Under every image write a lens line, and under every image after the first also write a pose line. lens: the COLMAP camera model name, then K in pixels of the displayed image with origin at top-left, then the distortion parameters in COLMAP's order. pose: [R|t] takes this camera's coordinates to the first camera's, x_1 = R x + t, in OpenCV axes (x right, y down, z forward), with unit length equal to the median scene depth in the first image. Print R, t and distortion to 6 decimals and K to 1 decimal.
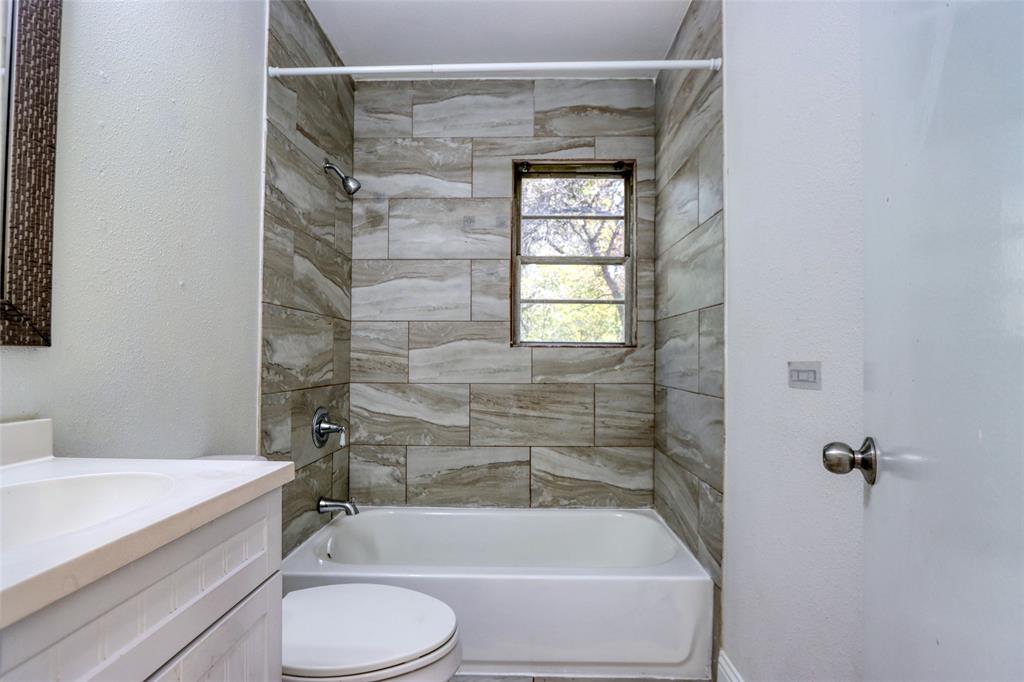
lens RADIAL K [[493.9, 0, 513.3], [0, 493.9, 347.0], [0, 0, 1]] dist [-0.017294, 0.003344]
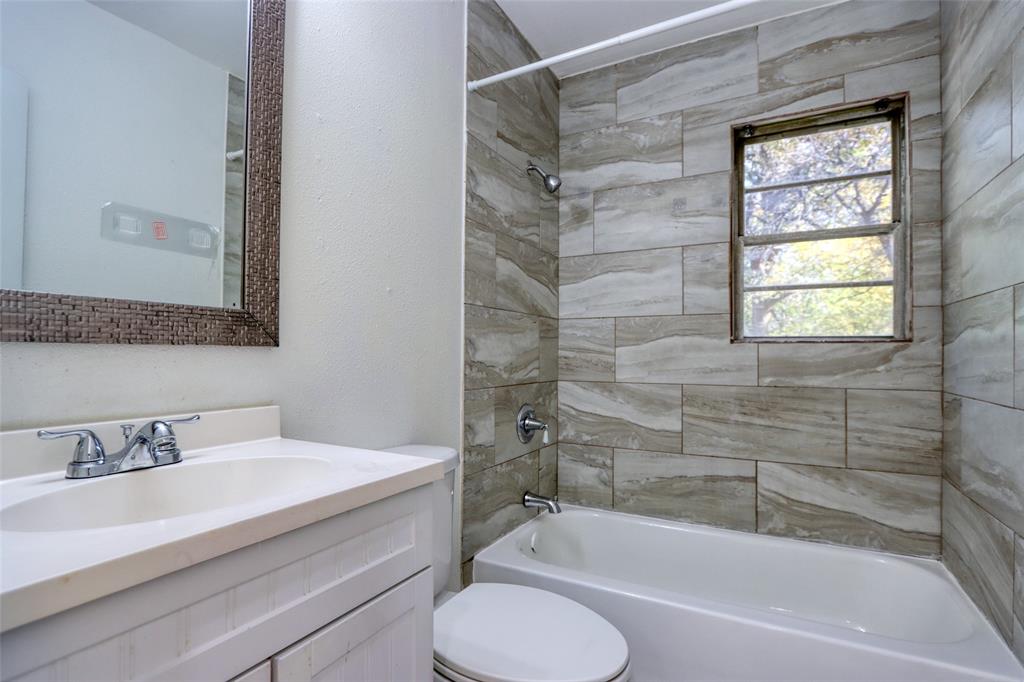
lens RADIAL K [[493.9, 0, 516.0], [0, 493.9, 347.4], [0, 0, 1]] dist [-0.017294, 0.003344]
pose [[0.890972, -0.007525, -0.453996, 0.050936], [0.009864, 0.999947, 0.002785, 0.001201], [0.453952, -0.006960, 0.890999, 0.064591]]
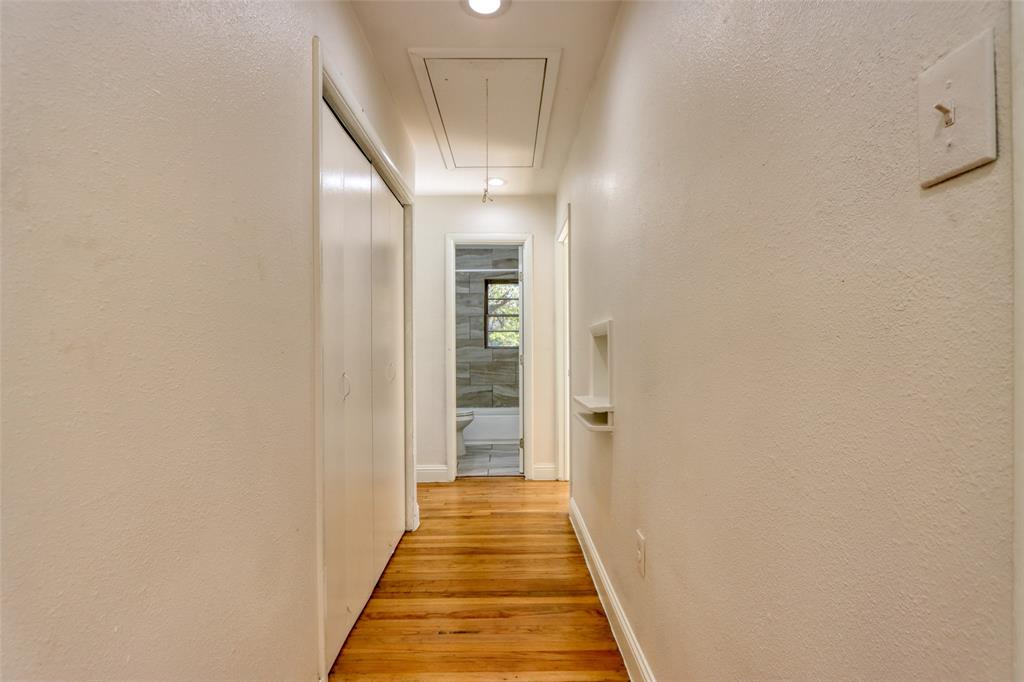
lens RADIAL K [[493.9, 0, 509.9], [0, 493.9, 345.0], [0, 0, 1]] dist [-0.017294, 0.003344]
pose [[0.998877, -0.012735, 0.045635, 0.009254], [0.012716, 0.999919, 0.000722, -0.020242], [-0.045641, -0.000141, 0.998958, -1.735726]]
